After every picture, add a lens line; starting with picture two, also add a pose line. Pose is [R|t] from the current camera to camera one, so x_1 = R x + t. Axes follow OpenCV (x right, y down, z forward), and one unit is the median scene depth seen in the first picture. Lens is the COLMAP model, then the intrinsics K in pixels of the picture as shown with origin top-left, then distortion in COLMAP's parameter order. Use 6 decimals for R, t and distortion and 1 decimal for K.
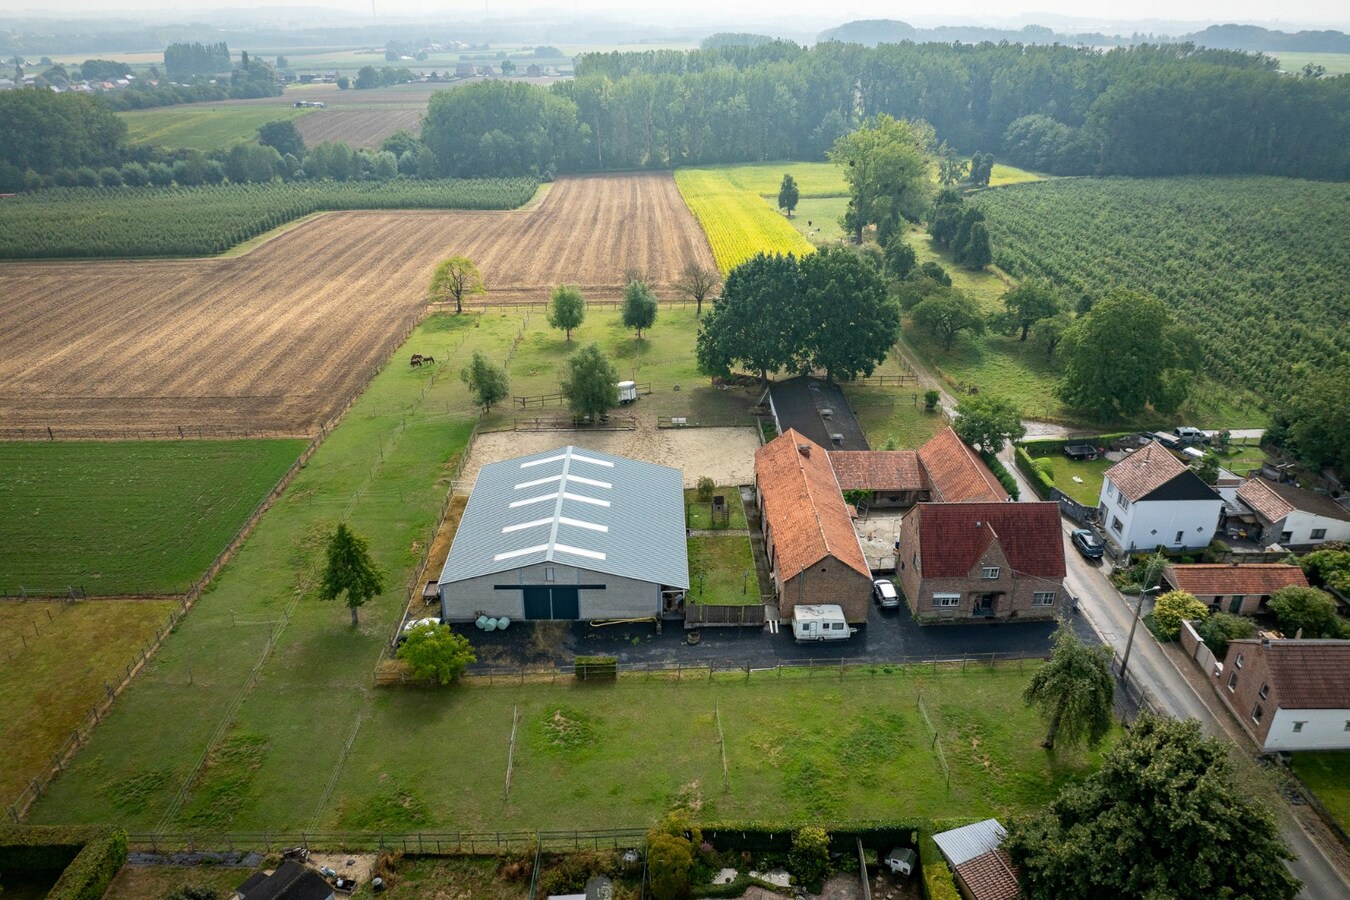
lens RADIAL K [[950.0, 0, 675.0], [0, 950.0, 450.0], [0, 0, 1]] dist [-0.036779, 0.003768]
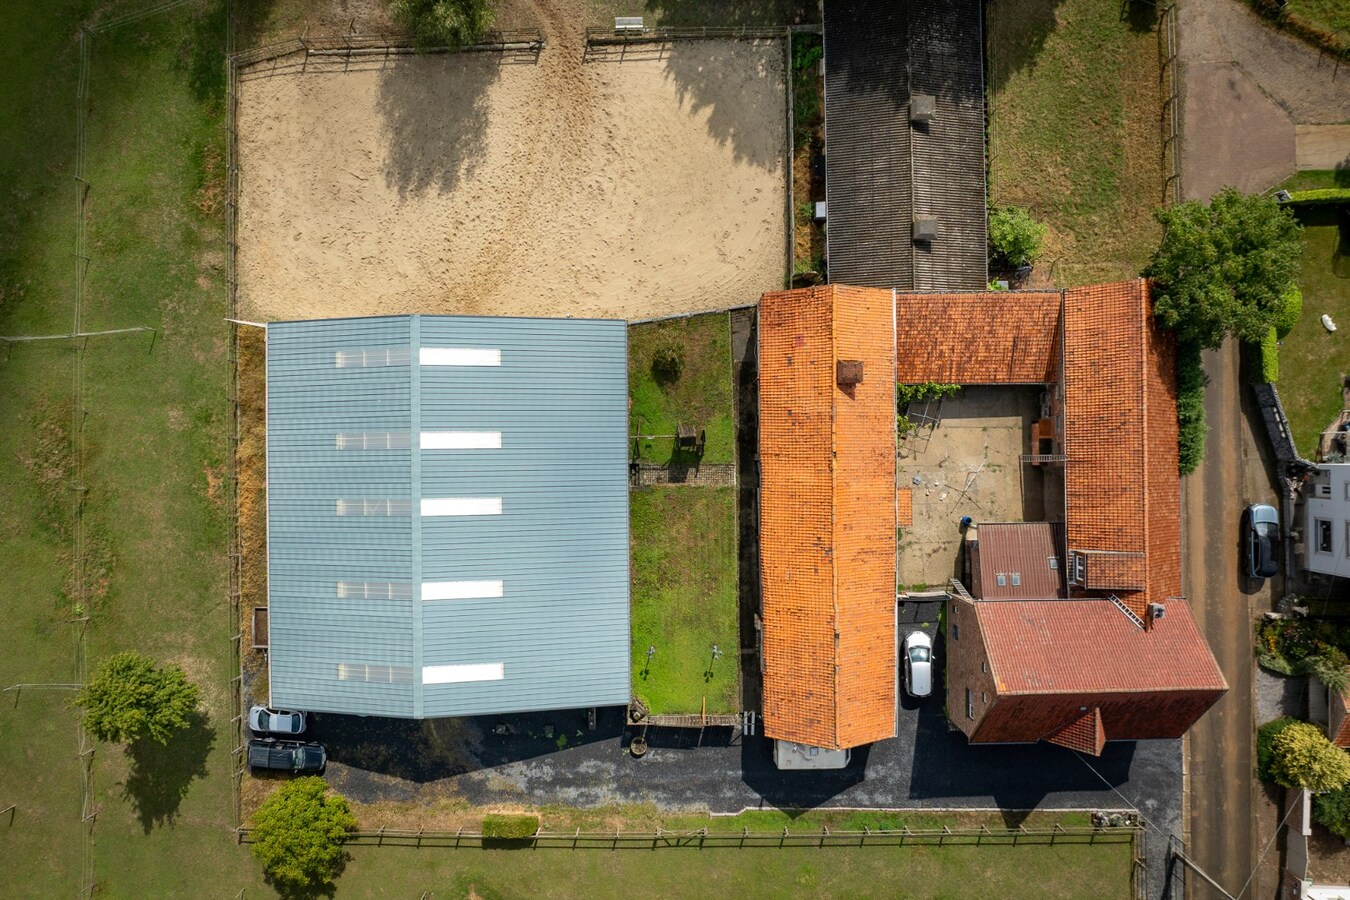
lens RADIAL K [[950.0, 0, 675.0], [0, 950.0, 450.0], [0, 0, 1]] dist [-0.036779, 0.003768]
pose [[0.999898, 0.009203, -0.010899, 0.053476], [0.005807, 0.435335, 0.900250, -0.564027], [0.013029, -0.900221, 0.435238, 0.876242]]
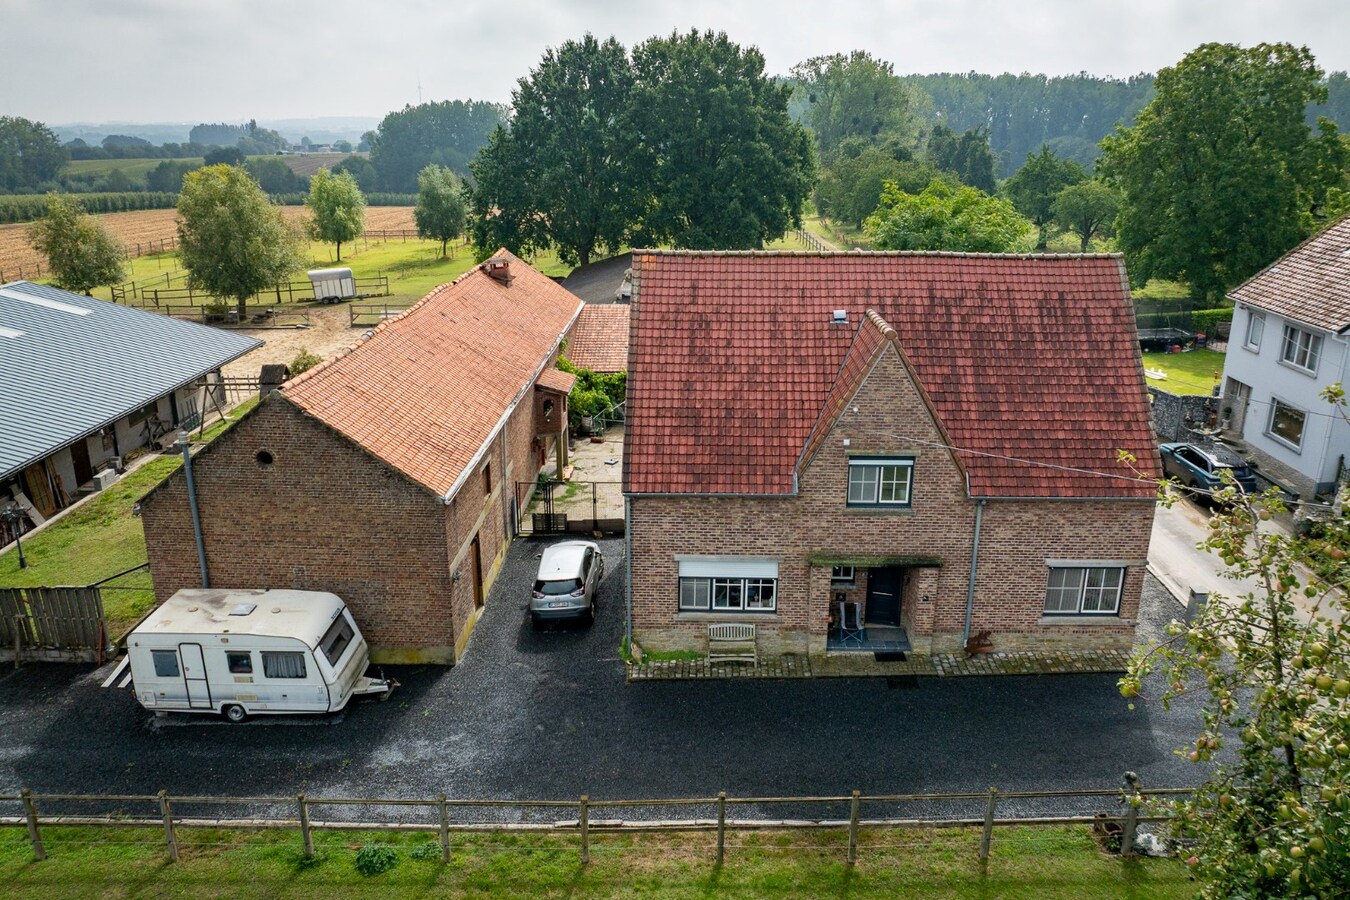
lens RADIAL K [[955.7, 0, 673.4], [0, 955.7, 414.4], [0, 0, 1]] dist [-0.034455, 0.001039]
pose [[0.999198, 0.011926, -0.038226, 0.281559], [-0.017115, 0.990225, -0.138428, 0.148139], [0.036202, 0.138971, 0.989634, 0.716842]]
